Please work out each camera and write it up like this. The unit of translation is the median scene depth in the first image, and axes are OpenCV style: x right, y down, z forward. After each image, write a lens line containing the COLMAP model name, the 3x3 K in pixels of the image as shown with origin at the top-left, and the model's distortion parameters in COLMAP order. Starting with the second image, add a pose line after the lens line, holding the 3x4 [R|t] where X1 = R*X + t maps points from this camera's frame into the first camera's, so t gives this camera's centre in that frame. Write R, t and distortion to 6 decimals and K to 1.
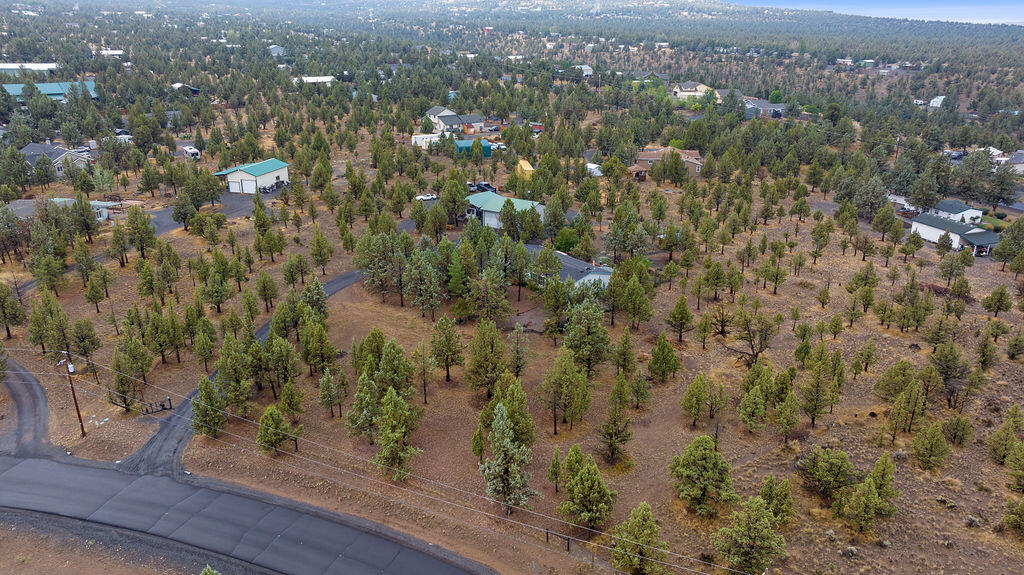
lens RADIAL K [[720.6, 0, 517.3], [0, 720.6, 283.3], [0, 0, 1]] dist [-0.030277, 0.026675]
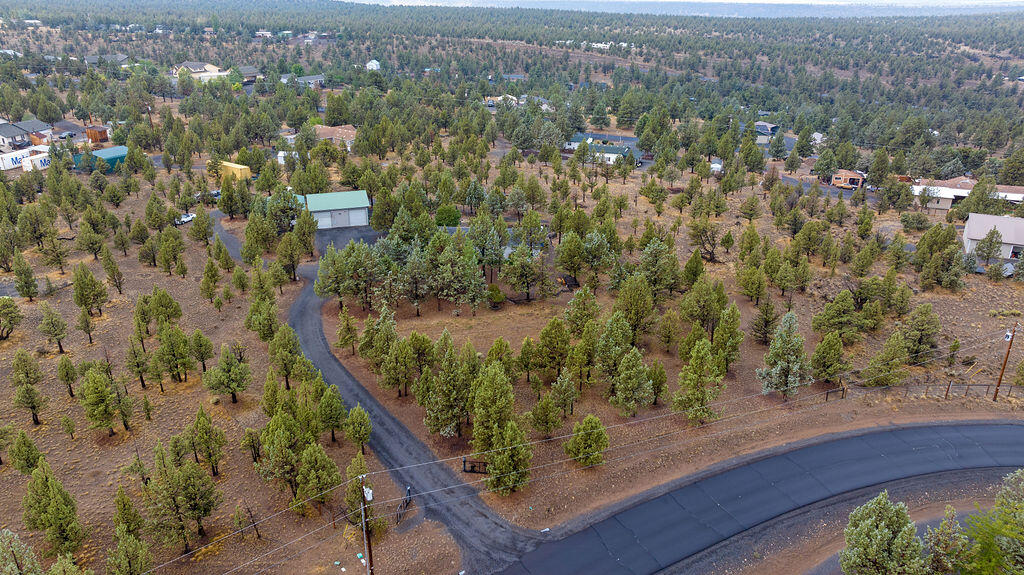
lens RADIAL K [[720.6, 0, 517.3], [0, 720.6, 283.3], [0, 0, 1]] dist [-0.030277, 0.026675]
pose [[0.656064, -0.280318, 0.700715, -0.233645], [0.257262, 0.955919, 0.141543, -0.034470], [-0.709505, 0.087406, 0.699259, 0.093111]]
